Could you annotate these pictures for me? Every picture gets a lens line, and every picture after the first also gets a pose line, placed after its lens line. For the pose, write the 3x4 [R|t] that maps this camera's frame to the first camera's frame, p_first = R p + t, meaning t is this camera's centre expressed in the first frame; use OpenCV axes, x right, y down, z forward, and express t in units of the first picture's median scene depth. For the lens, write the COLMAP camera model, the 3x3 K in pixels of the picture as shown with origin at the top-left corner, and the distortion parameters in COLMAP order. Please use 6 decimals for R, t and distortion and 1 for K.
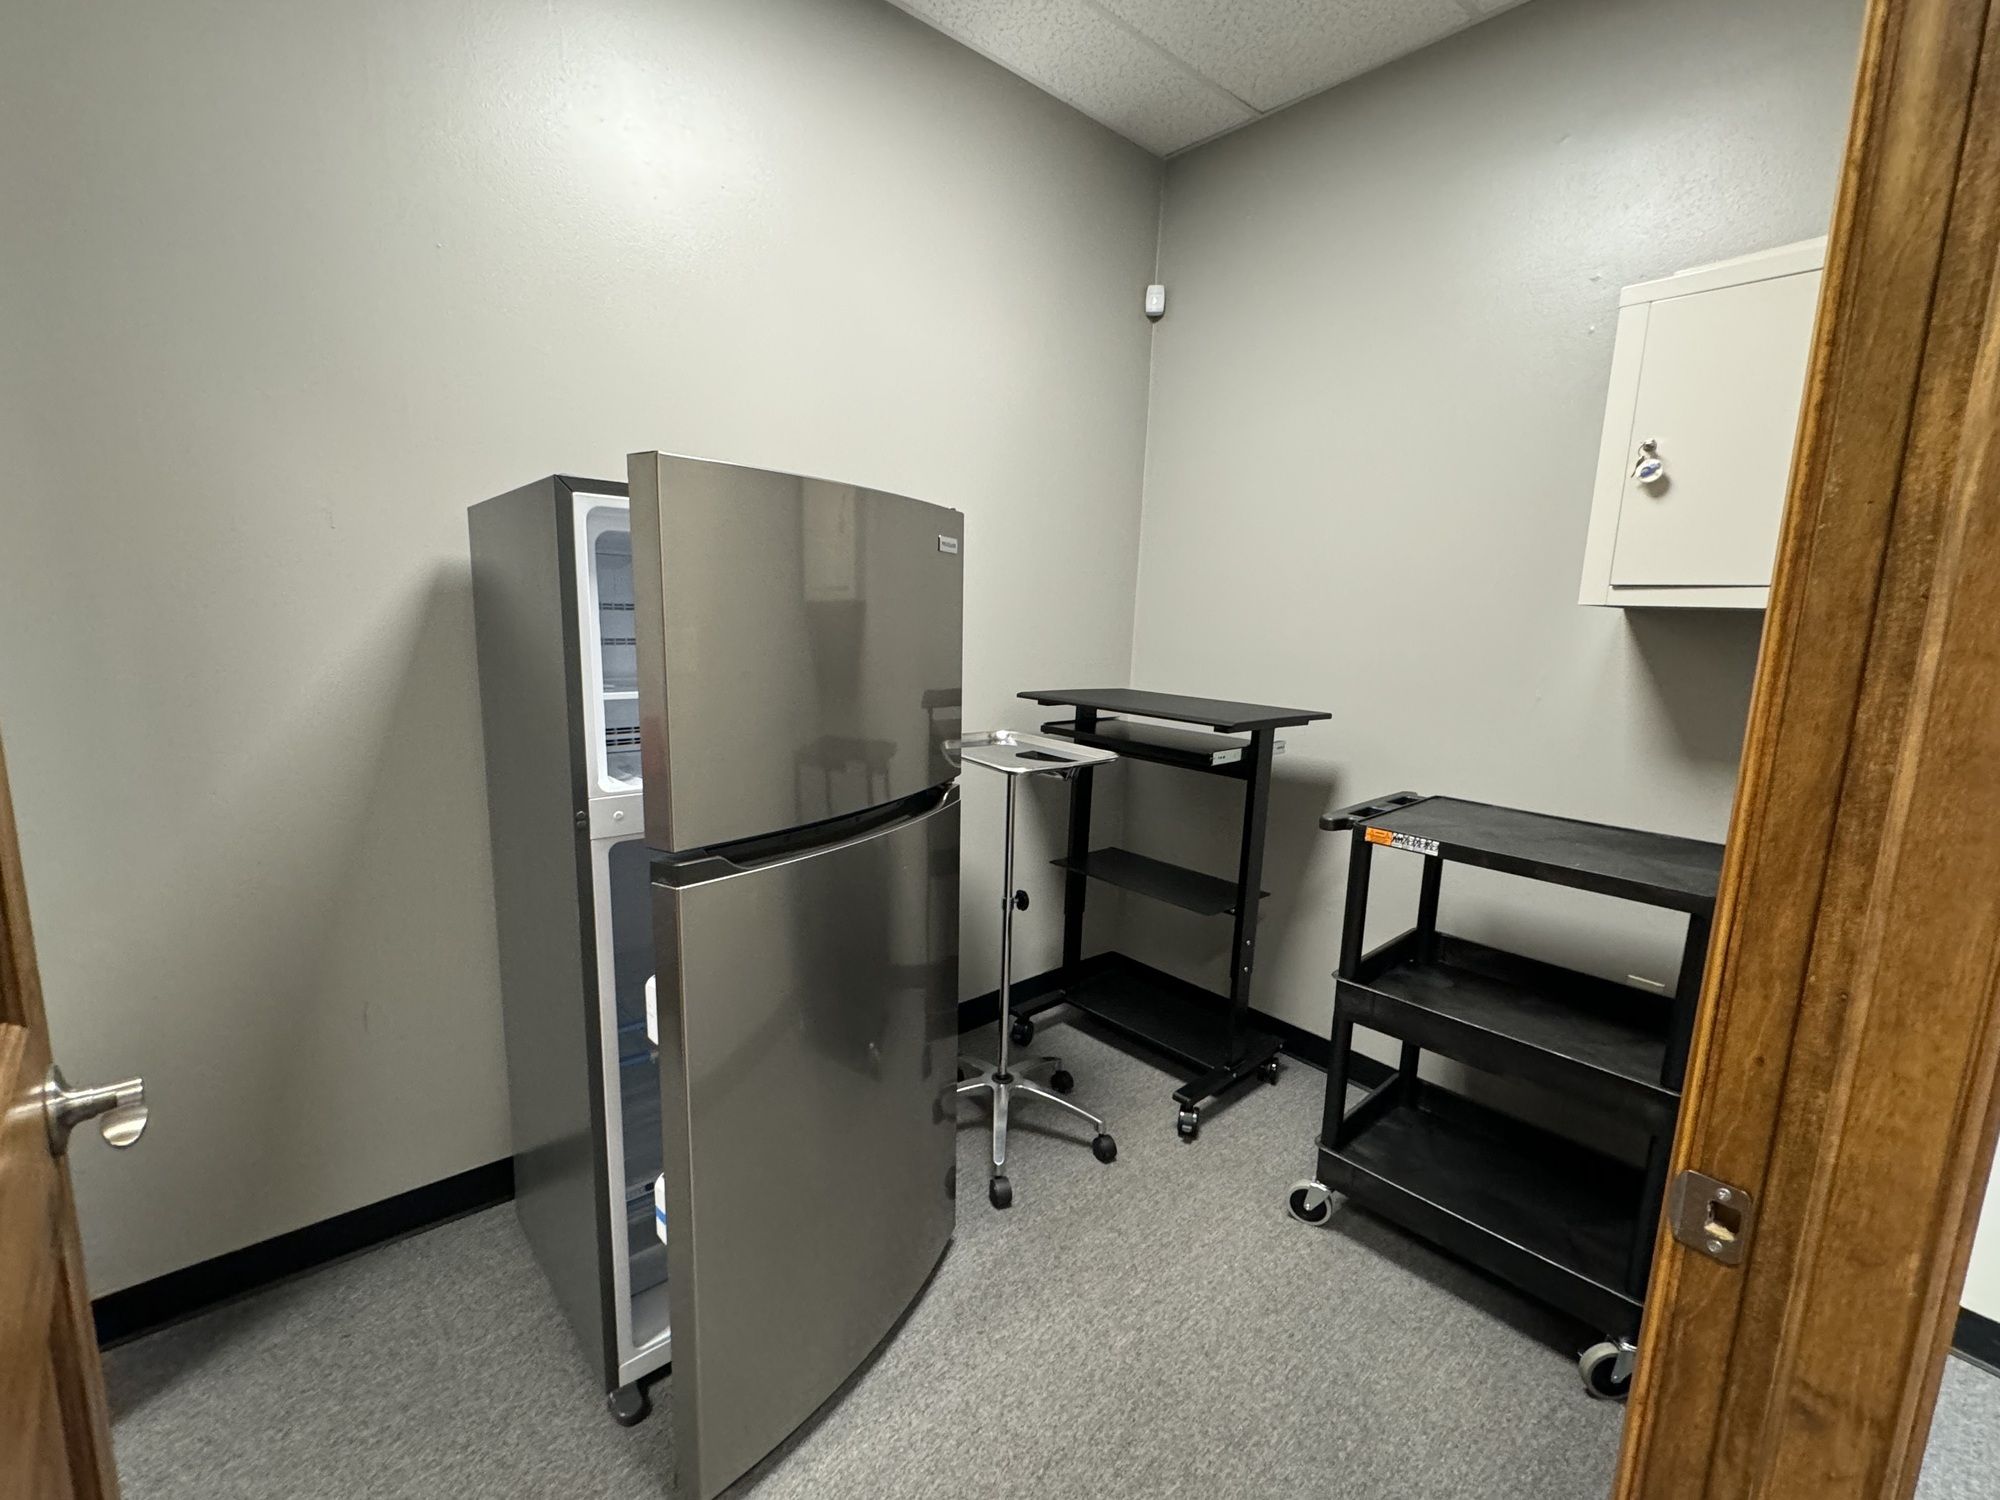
lens RADIAL K [[869.6, 0, 1016.2], [0, 869.6, 757.2], [0, 0, 1]] dist [-0.003707, 0.001760]
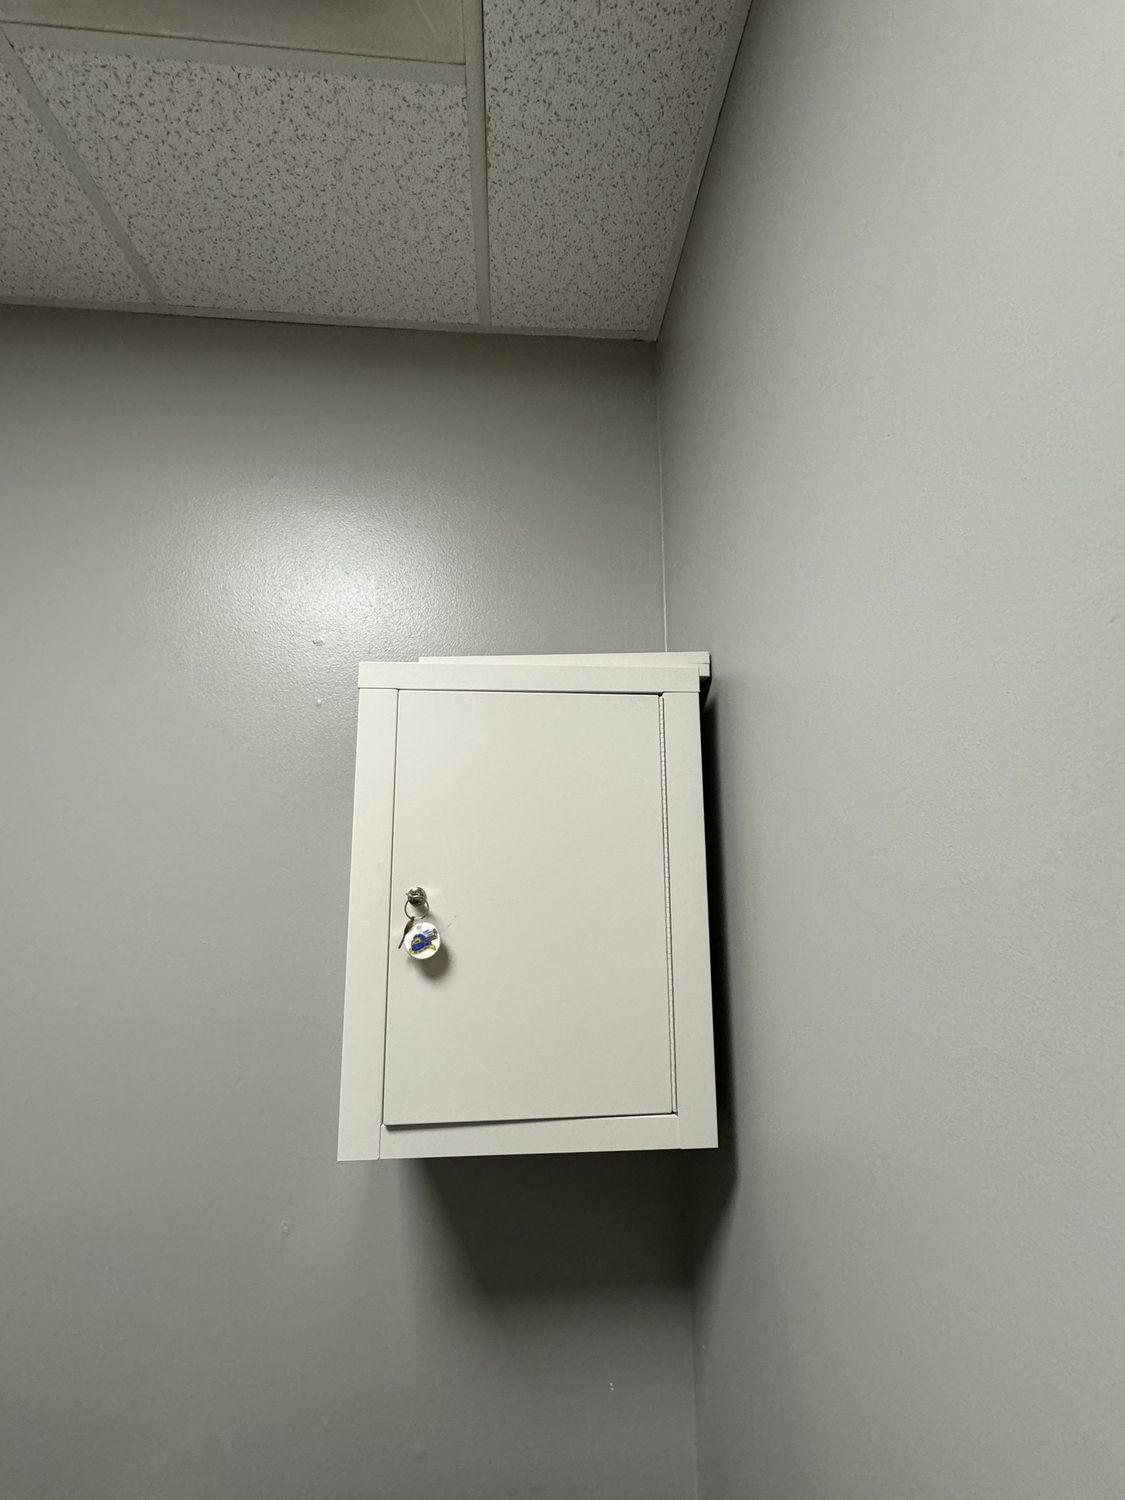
lens RADIAL K [[652.2, 0, 563.3], [0, 652.2, 747.7], [0, 0, 1]] dist [-0.003707, 0.001760]
pose [[0.599077, 0.098923, 0.794557, 0.400543], [0.163299, 0.956386, -0.242195, -0.331052], [-0.783862, 0.274844, 0.556795, 0.617237]]
